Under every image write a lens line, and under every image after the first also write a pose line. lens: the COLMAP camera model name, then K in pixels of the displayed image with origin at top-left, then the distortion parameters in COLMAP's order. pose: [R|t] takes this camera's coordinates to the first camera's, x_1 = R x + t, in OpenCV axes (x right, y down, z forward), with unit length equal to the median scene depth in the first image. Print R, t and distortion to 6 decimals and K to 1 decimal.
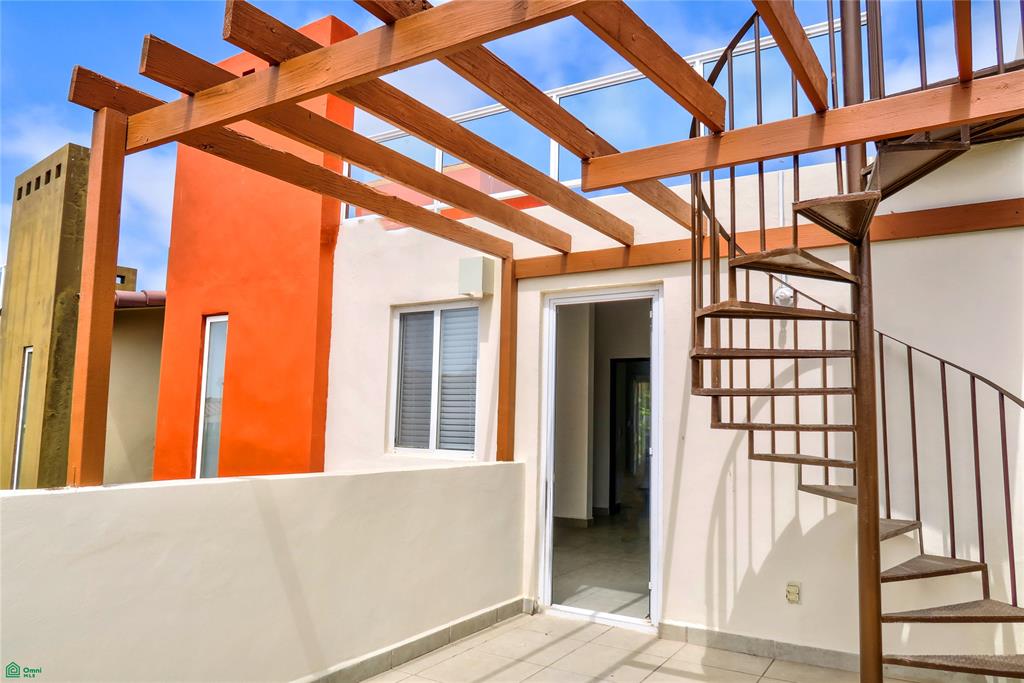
lens RADIAL K [[705.6, 0, 518.5], [0, 705.6, 346.8], [0, 0, 1]] dist [-0.031422, 0.013850]
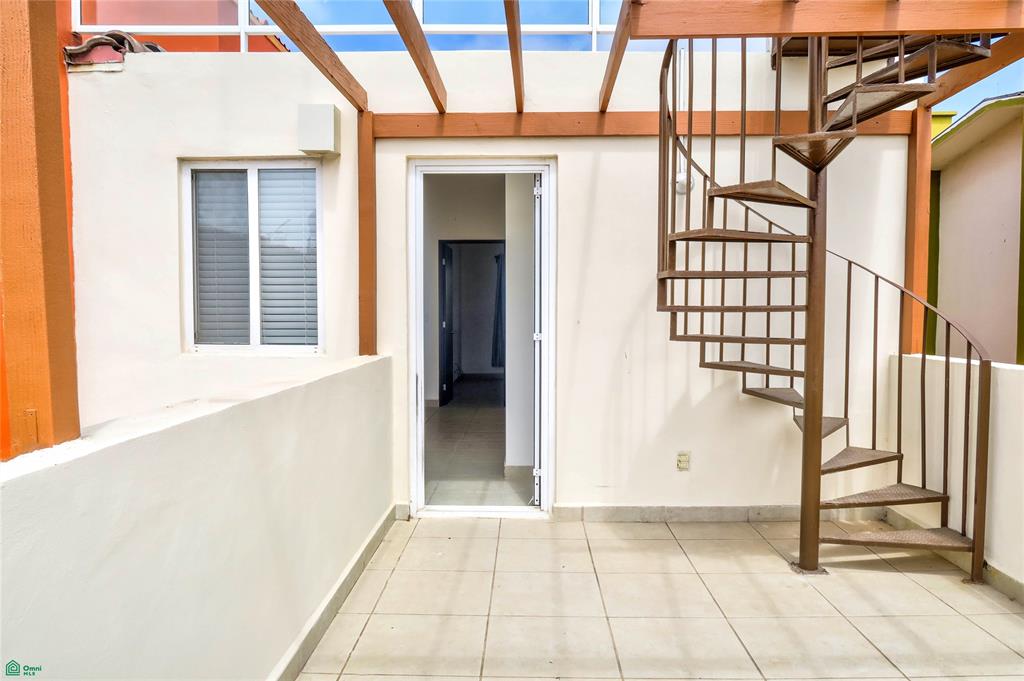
lens RADIAL K [[705.6, 0, 513.4], [0, 705.6, 342.2], [0, 0, 1]] dist [-0.031422, 0.013850]
pose [[0.860080, -0.043669, 0.508287, -0.311525], [-0.036439, 0.988526, 0.146587, 0.015838], [-0.508856, -0.144598, 0.848621, 0.193522]]
